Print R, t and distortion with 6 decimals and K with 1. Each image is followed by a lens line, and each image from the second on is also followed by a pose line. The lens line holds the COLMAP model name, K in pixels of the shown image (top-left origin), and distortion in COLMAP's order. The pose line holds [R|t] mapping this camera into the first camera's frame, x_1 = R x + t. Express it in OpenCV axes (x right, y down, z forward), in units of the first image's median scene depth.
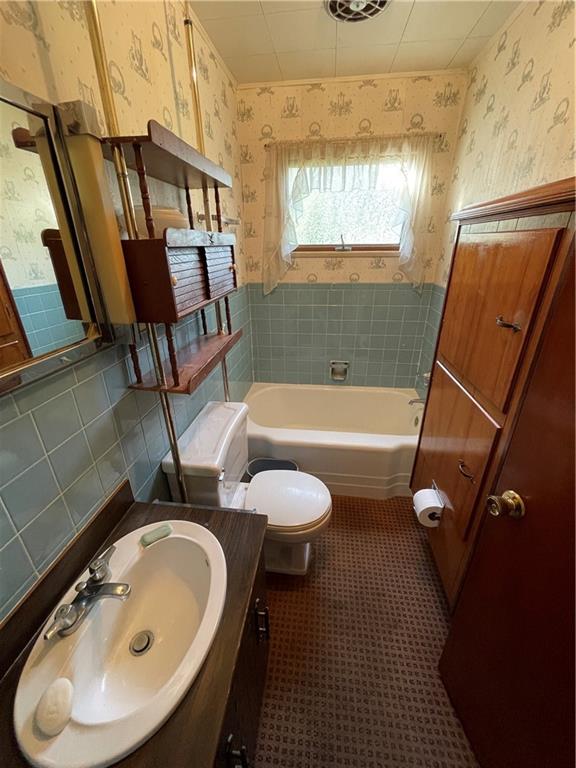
lens RADIAL K [[310.5, 0, 285.1], [0, 310.5, 379.1], [0, 0, 1]] dist [-0.000710, 0.000839]
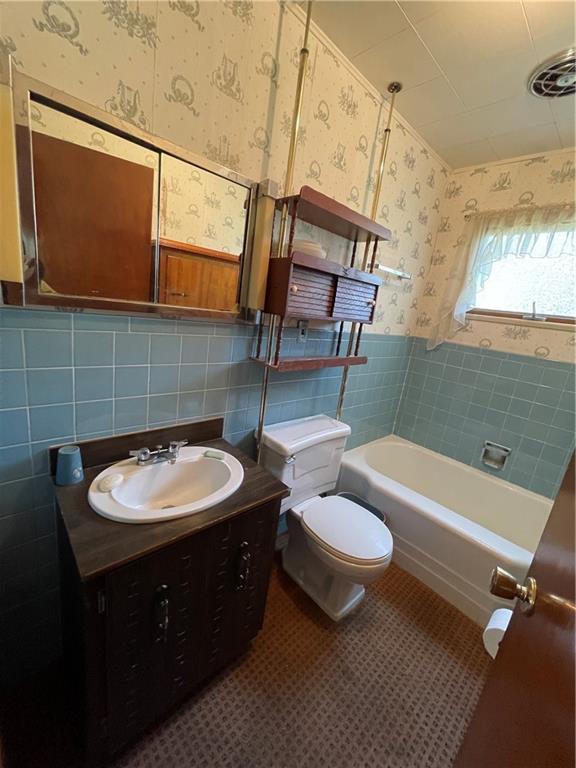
lens RADIAL K [[310.5, 0, 285.1], [0, 310.5, 379.1], [0, 0, 1]] dist [-0.000710, 0.000839]
pose [[0.761666, 0.259724, -0.593640, 0.279988], [-0.380942, 0.920591, -0.085996, 0.100238], [0.524165, 0.291643, 0.800122, -0.011952]]
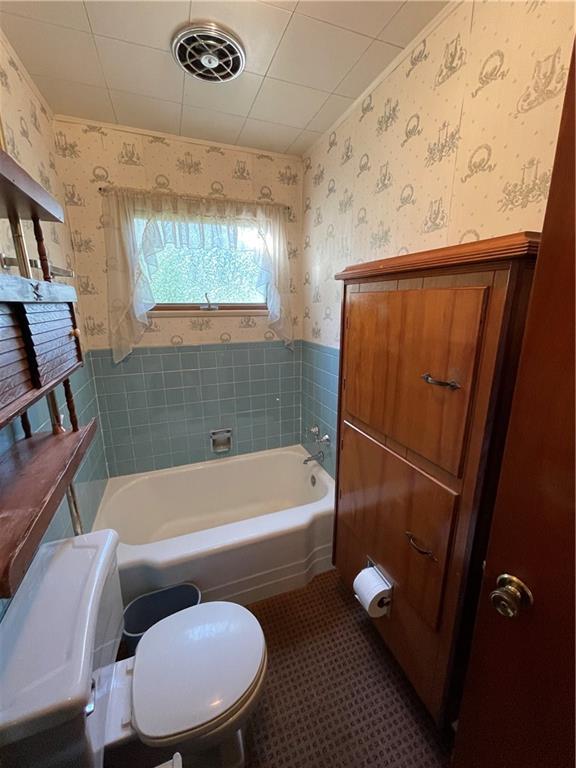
lens RADIAL K [[310.5, 0, 285.1], [0, 310.5, 379.1], [0, 0, 1]] dist [-0.000710, 0.000839]
pose [[0.884553, -0.104760, 0.454524, -0.065609], [0.181767, 0.974836, -0.129054, -0.076577], [-0.429567, 0.196772, 0.881336, 0.189426]]
